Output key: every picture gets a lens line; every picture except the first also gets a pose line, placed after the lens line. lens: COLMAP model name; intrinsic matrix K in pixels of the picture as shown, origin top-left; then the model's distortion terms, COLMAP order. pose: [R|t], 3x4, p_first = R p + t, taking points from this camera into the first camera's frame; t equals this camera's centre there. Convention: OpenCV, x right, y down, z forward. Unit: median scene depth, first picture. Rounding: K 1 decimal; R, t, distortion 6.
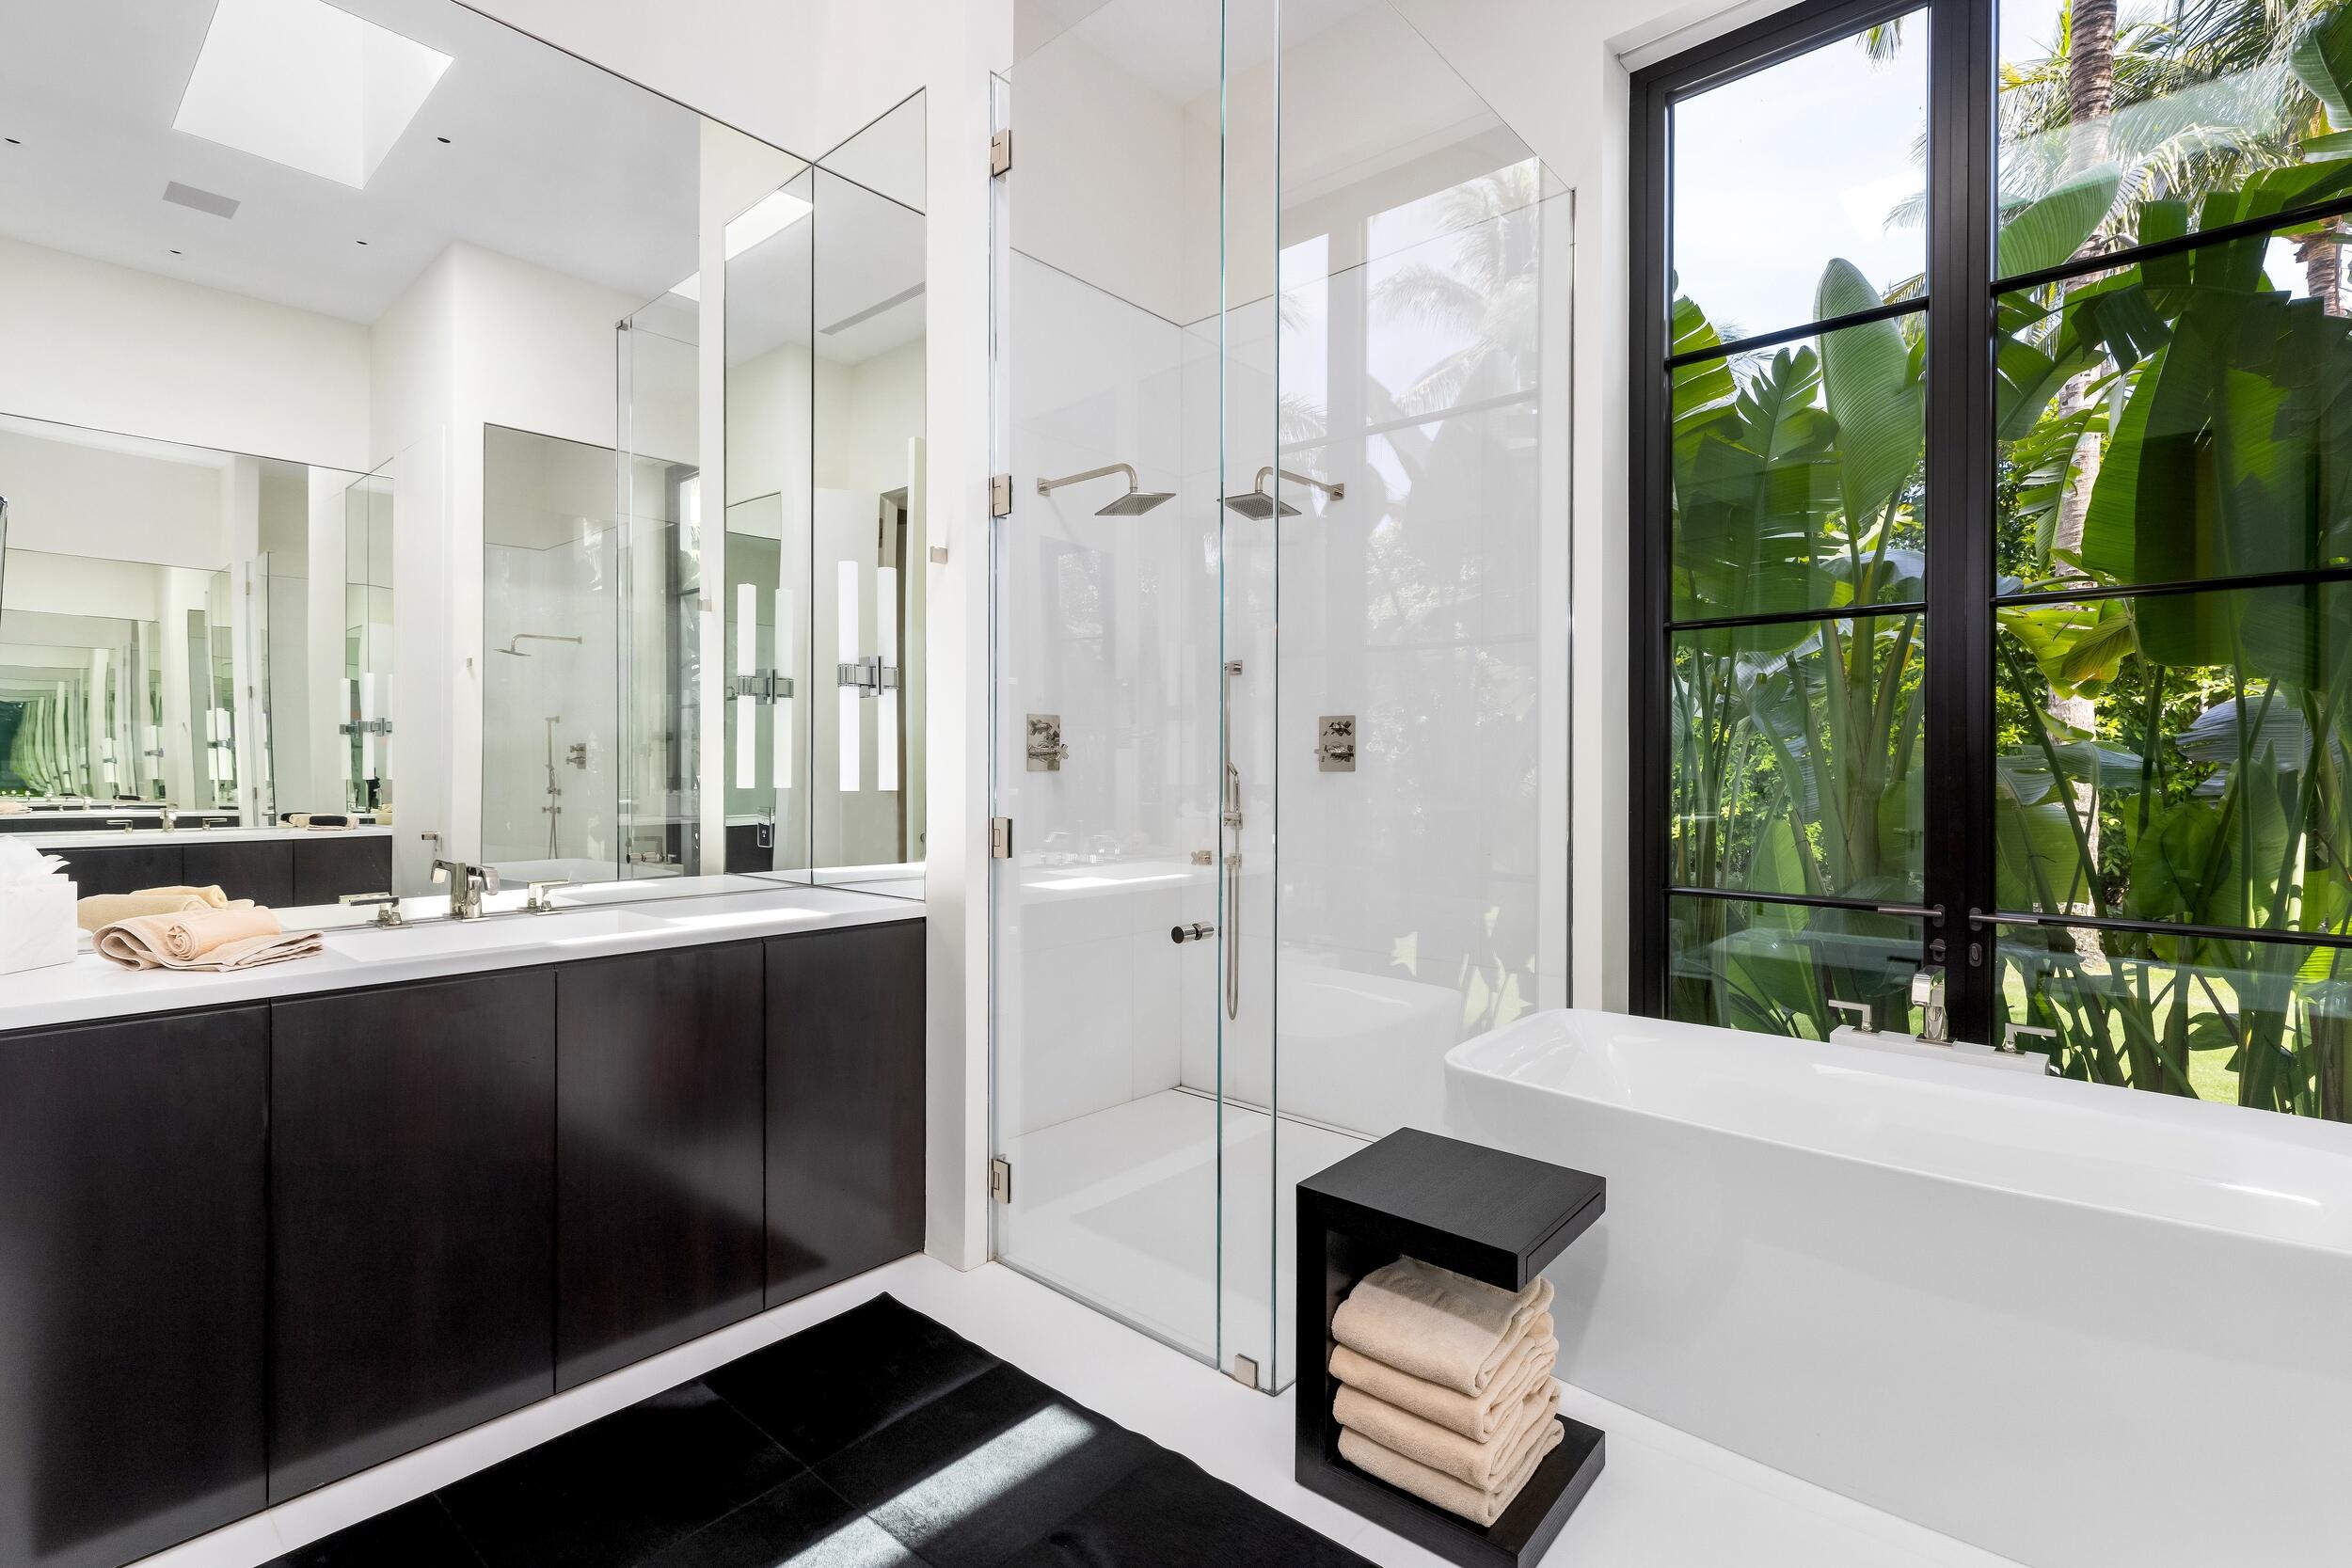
lens RADIAL K [[1075.1, 0, 1152.4], [0, 1075.1, 770.1], [0, 0, 1]] dist [0.004386, 0.000031]
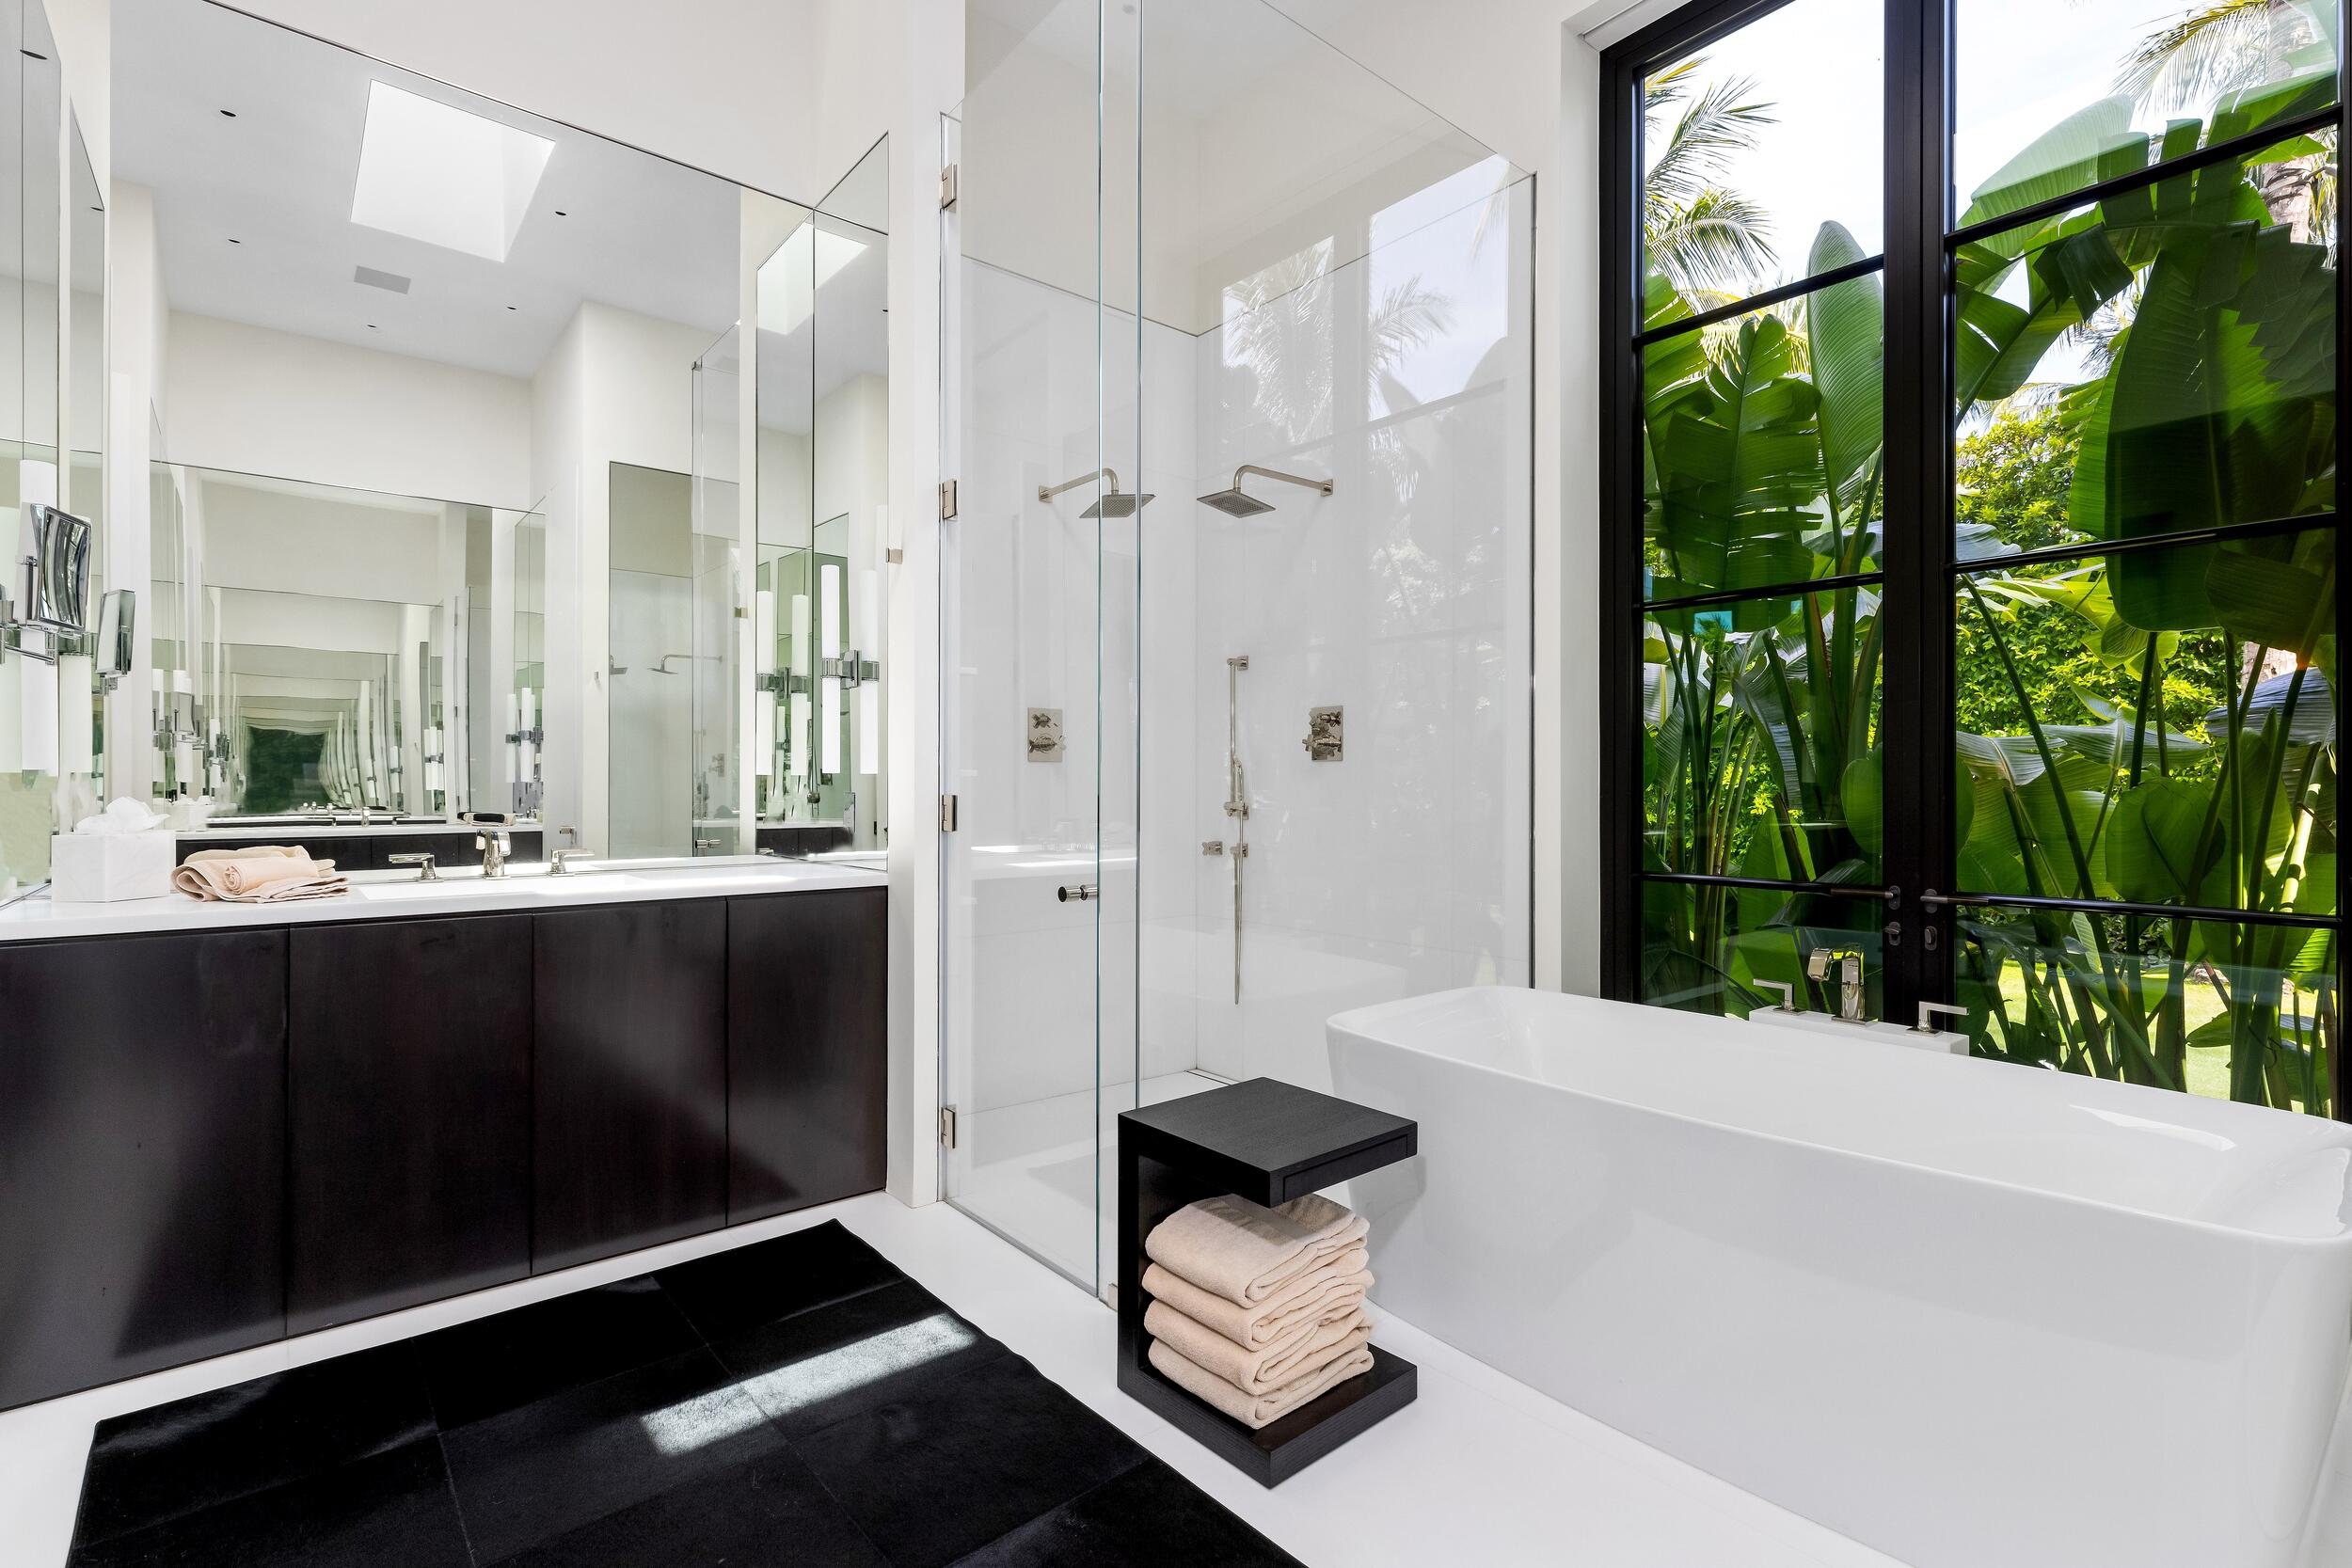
lens RADIAL K [[1075.1, 0, 1150.3], [0, 1075.1, 784.1], [0, 0, 1]] dist [0.004386, 0.000031]
pose [[0.989171, -0.001596, -0.146758, 0.218903], [0.001131, 0.999994, -0.003253, 0.036845], [0.146762, 0.003052, 0.989167, -0.048341]]
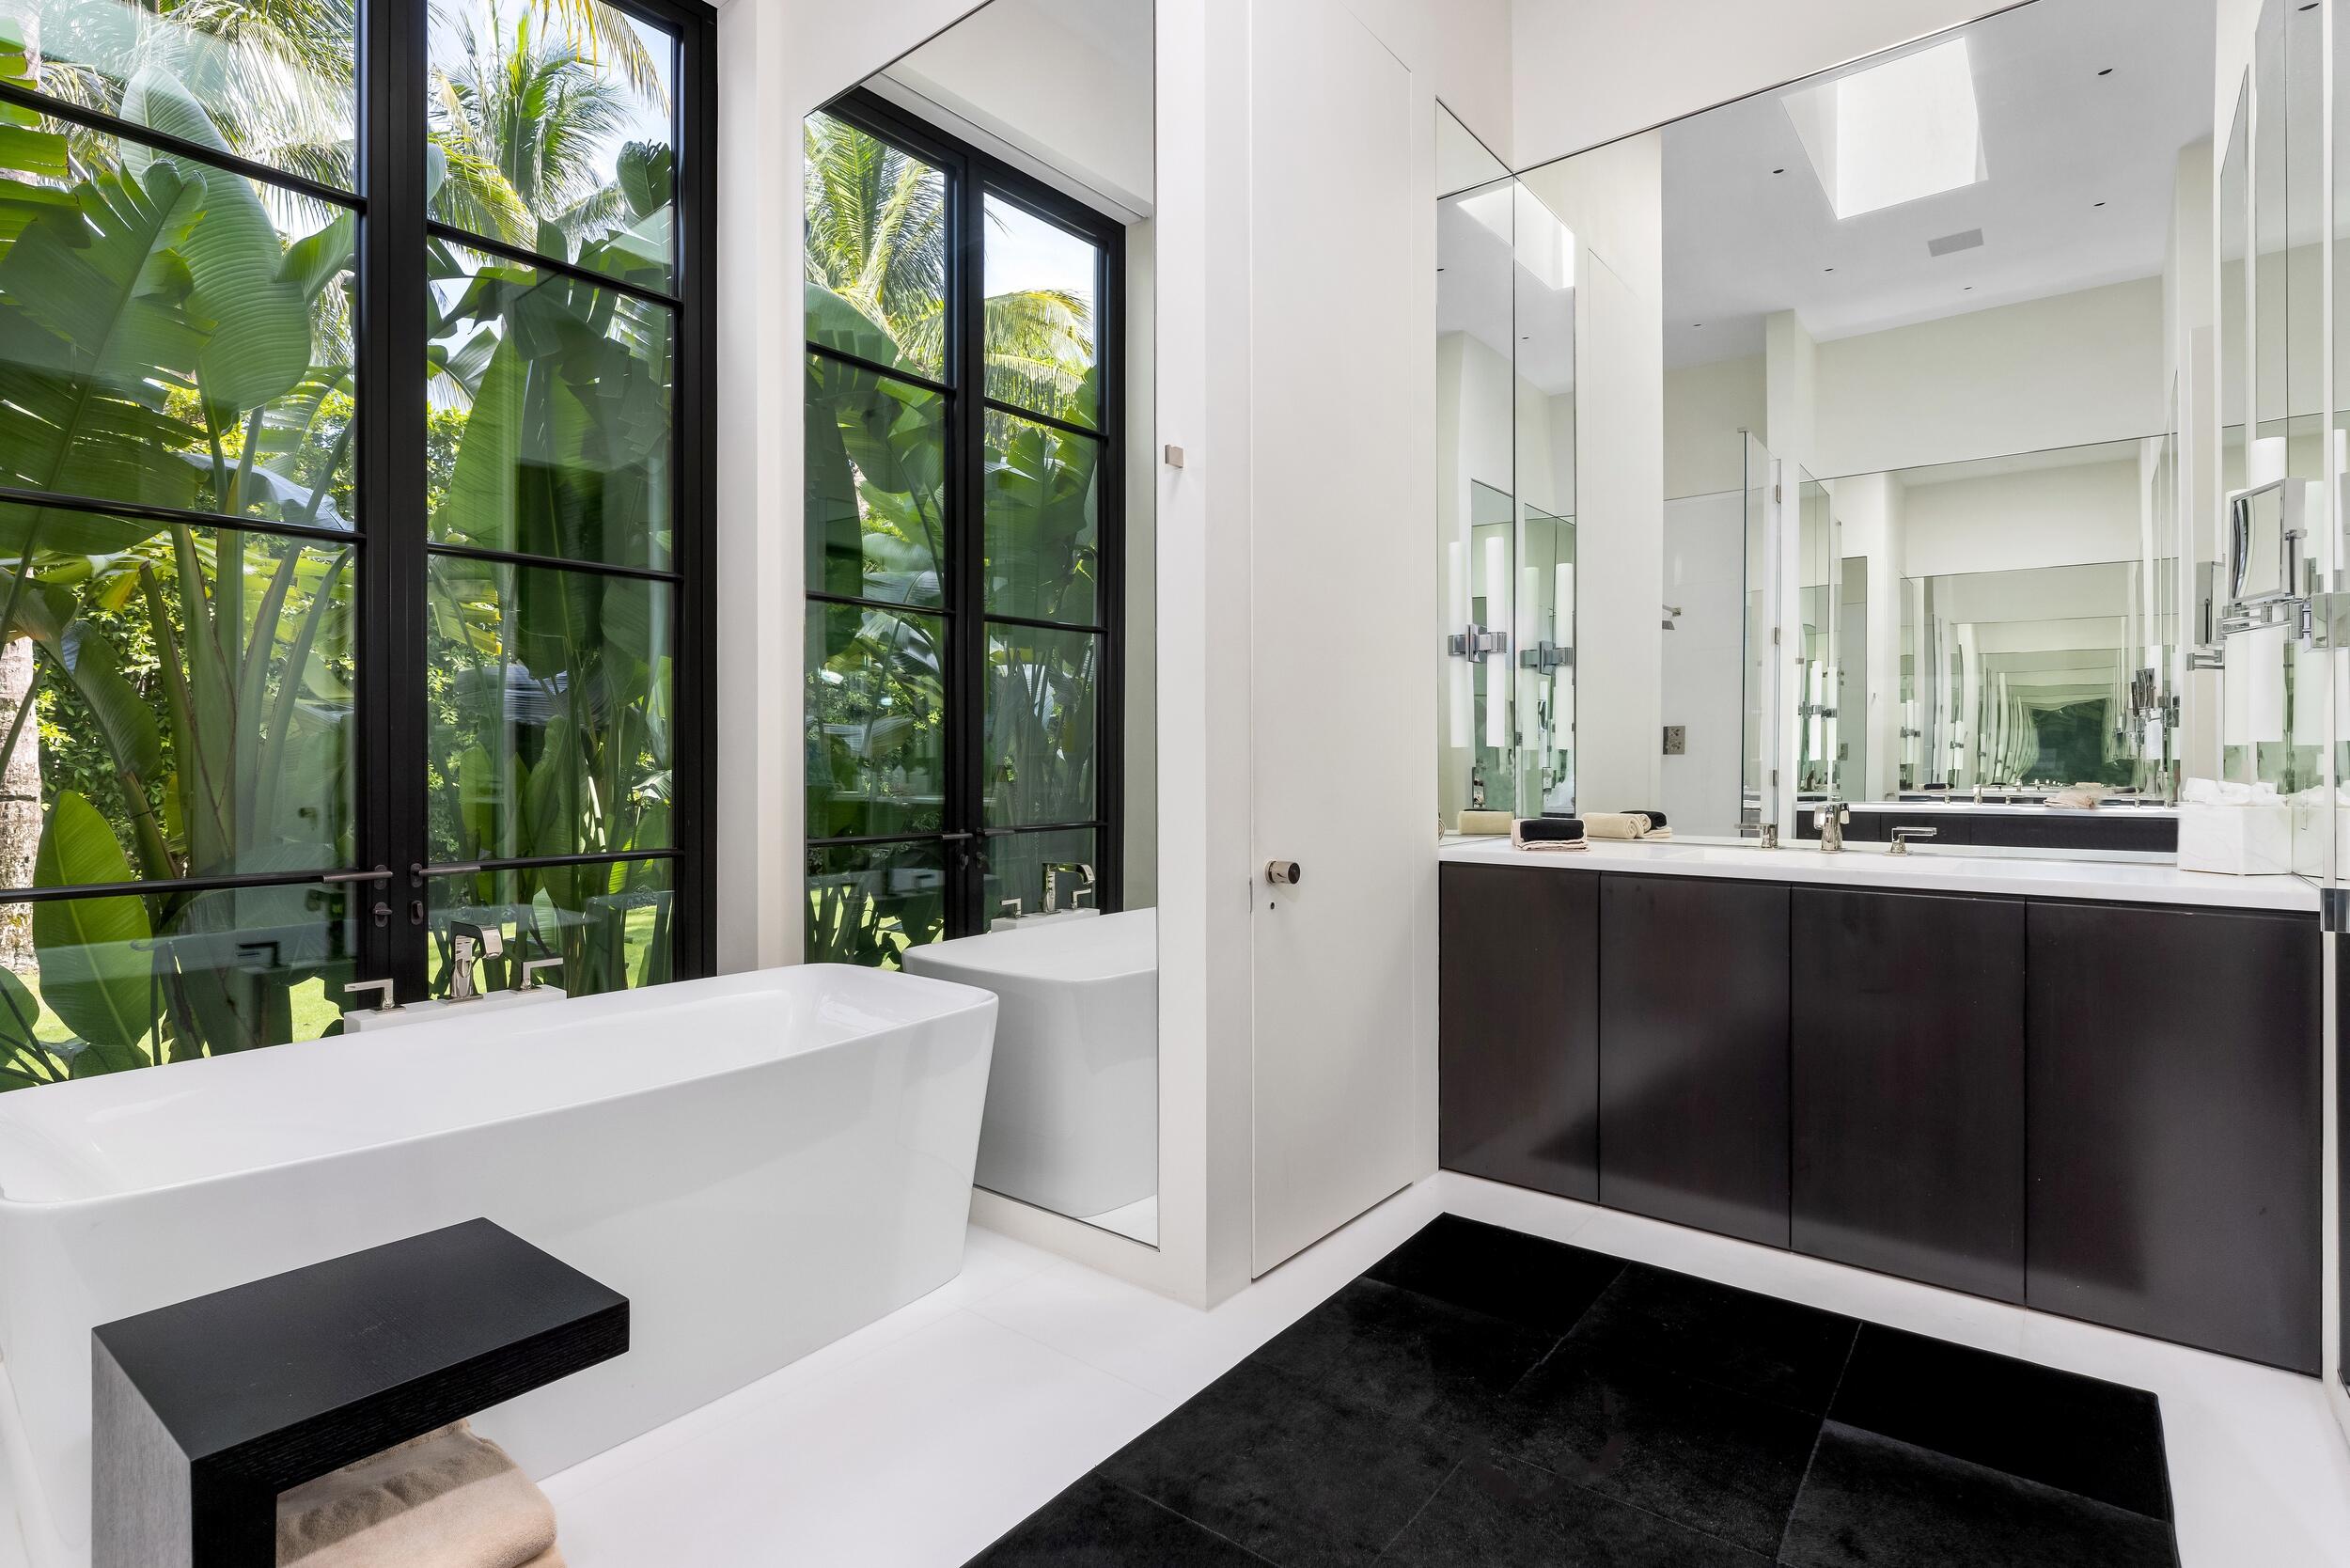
lens RADIAL K [[1124.0, 0, 1166.6], [0, 1124.0, 772.4], [0, 0, 1]] dist [-0.030103, -0.000239]
pose [[-0.047340, -0.014529, 0.998773, -0.252630], [0.002611, 0.999889, 0.014669, 0.034305], [-0.998875, 0.003302, -0.047297, 0.378584]]
